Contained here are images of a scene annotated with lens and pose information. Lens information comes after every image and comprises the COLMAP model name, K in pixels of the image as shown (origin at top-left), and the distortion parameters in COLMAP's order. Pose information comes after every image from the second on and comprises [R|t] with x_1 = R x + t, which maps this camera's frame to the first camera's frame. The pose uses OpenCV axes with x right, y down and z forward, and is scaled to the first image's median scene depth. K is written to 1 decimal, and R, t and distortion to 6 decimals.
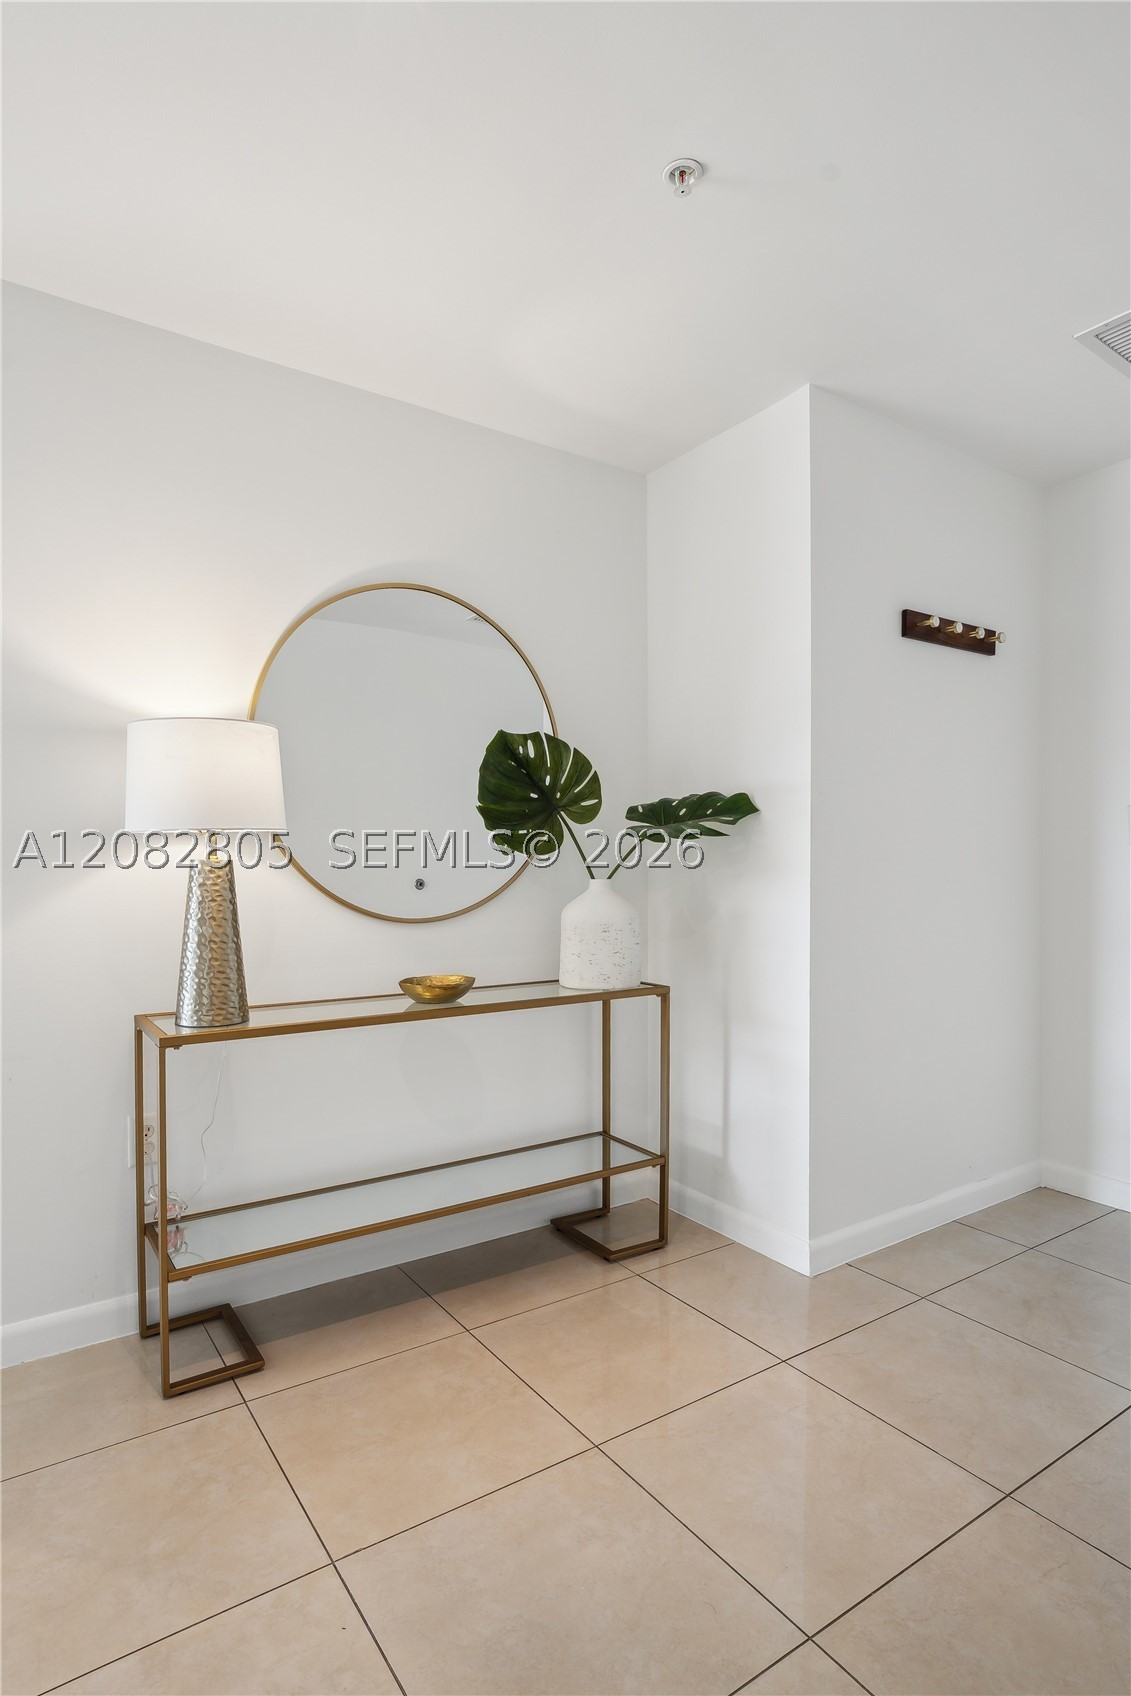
lens RADIAL K [[881.4, 0, 580.4], [0, 881.4, 884.2], [0, 0, 1]] dist [-0.029141, 0.009526]
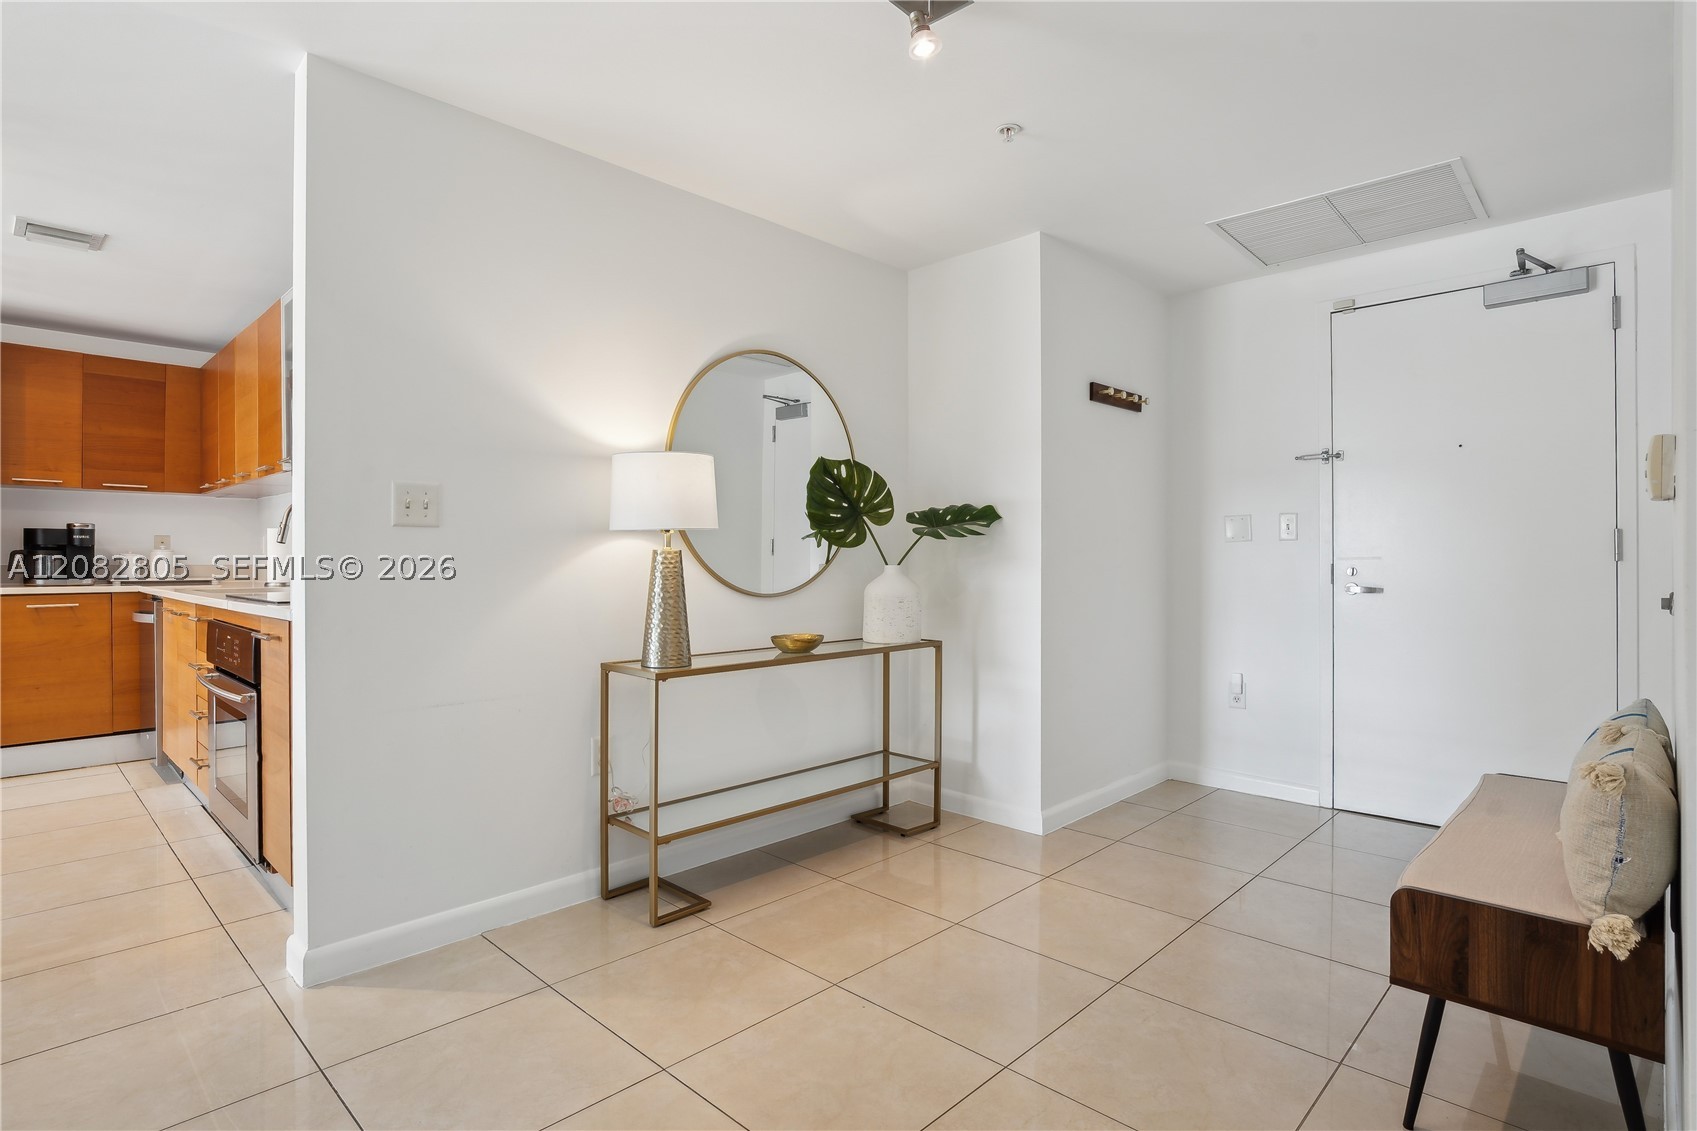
lens RADIAL K [[860.2, 0, 849.7], [0, 860.2, 561.6], [0, 0, 1]] dist [-0.019080, 0.009199]
pose [[0.978326, 0.003517, 0.207040, -0.332498], [-0.001174, 0.999934, -0.011437, 0.004282], [-0.207067, 0.010946, 0.978266, -0.327969]]
